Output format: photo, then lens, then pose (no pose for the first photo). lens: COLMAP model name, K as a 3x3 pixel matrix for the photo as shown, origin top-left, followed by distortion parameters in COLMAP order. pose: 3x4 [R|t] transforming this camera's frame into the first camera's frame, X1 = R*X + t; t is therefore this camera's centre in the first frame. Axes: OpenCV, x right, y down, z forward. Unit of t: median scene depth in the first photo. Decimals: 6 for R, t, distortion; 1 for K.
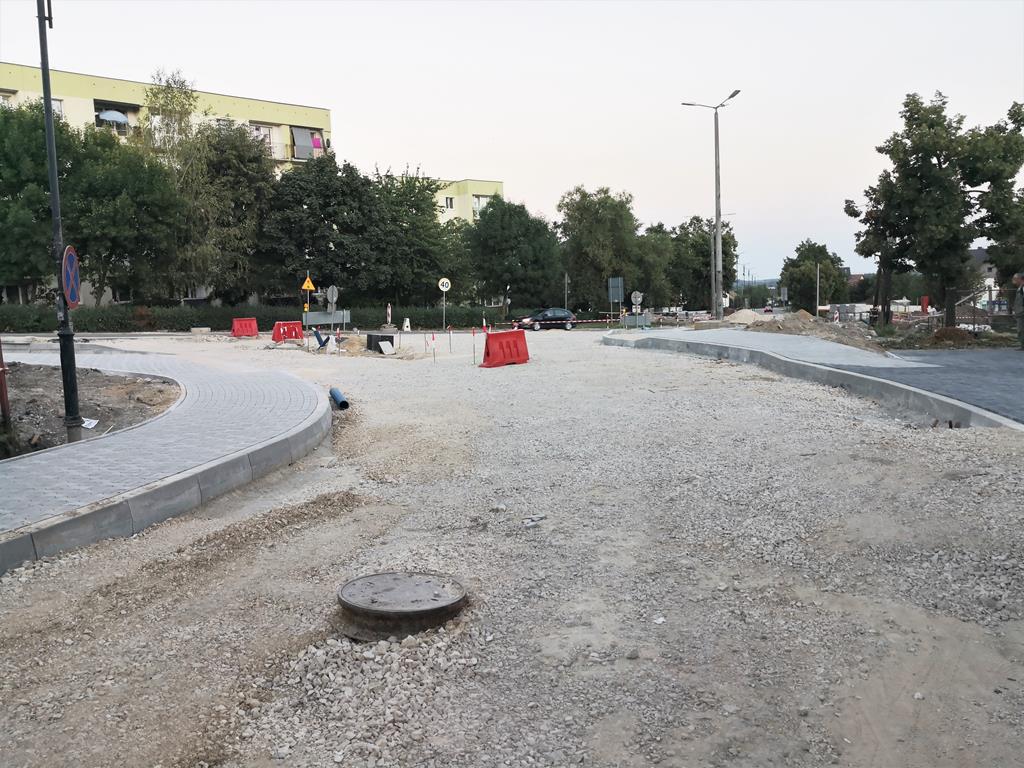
lens RADIAL K [[836.5, 0, 509.1], [0, 836.5, 380.8], [0, 0, 1]] dist [0.012352, -0.034423]
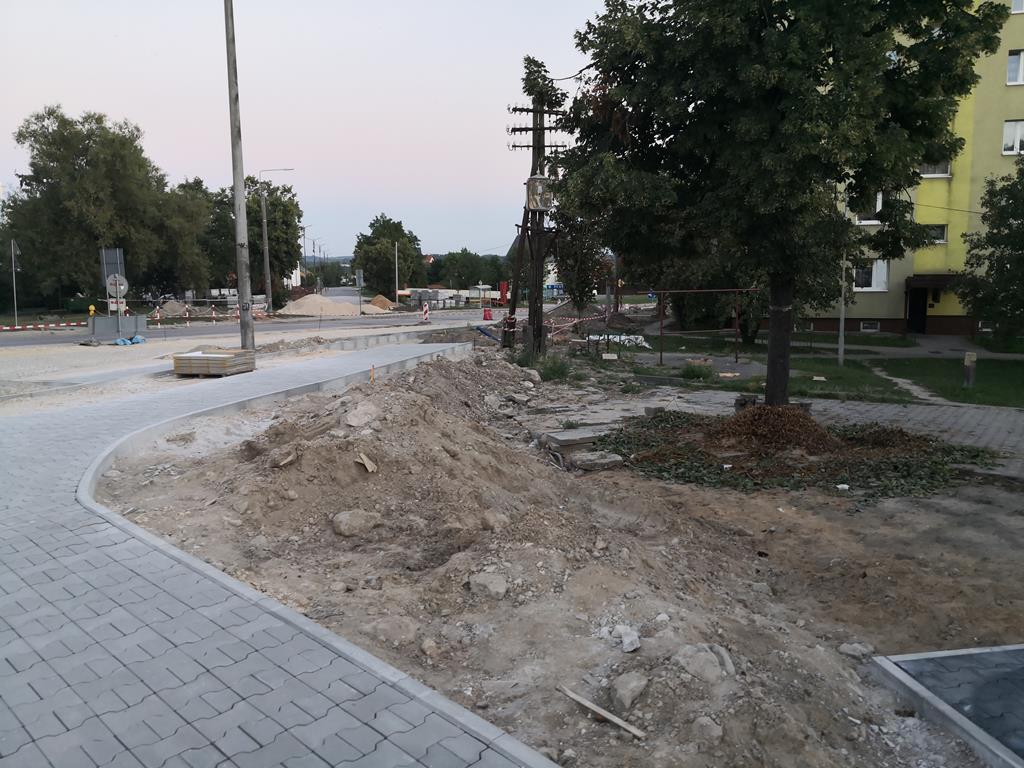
lens RADIAL K [[836.5, 0, 515.5], [0, 836.5, 389.7], [0, 0, 1]] dist [0.012352, -0.034423]
pose [[0.877072, -0.043130, 0.478418, 0.075428], [0.024563, 0.998685, 0.045001, -0.030620], [-0.479730, -0.027718, 0.876978, 0.235674]]
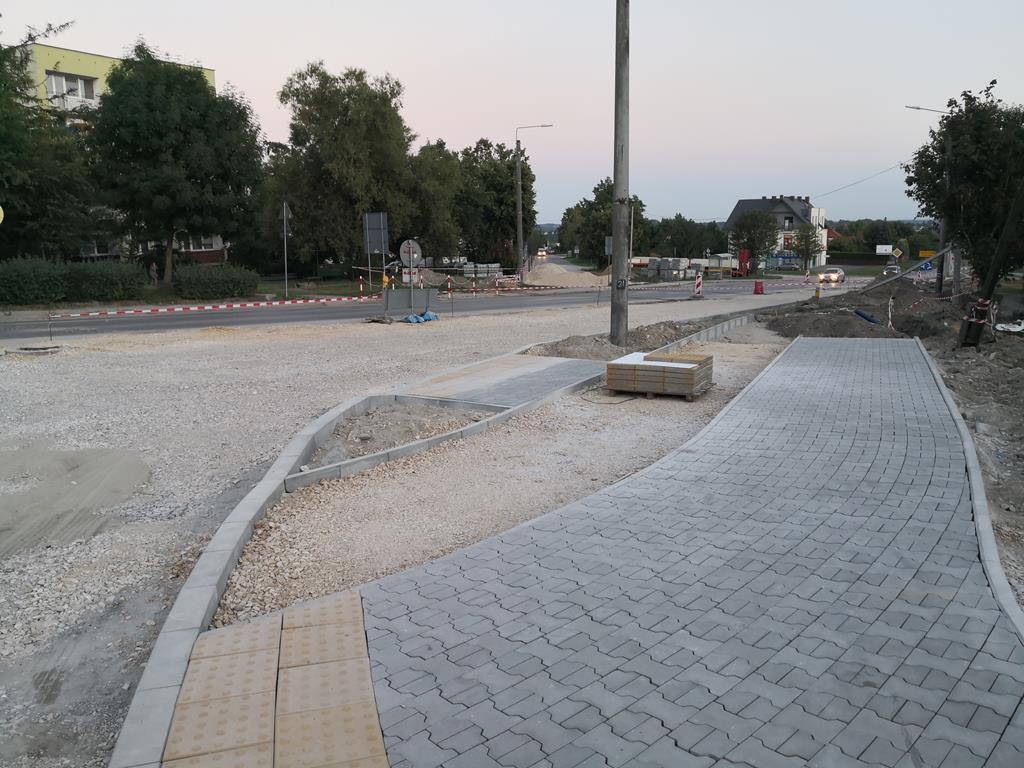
lens RADIAL K [[836.5, 0, 519.4], [0, 836.5, 380.3], [0, 0, 1]] dist [0.012352, -0.034423]
pose [[0.960337, -0.020260, 0.278105, 0.049050], [0.001071, 0.997617, 0.068981, -0.038202], [-0.278840, -0.065947, 0.958071, 0.329185]]
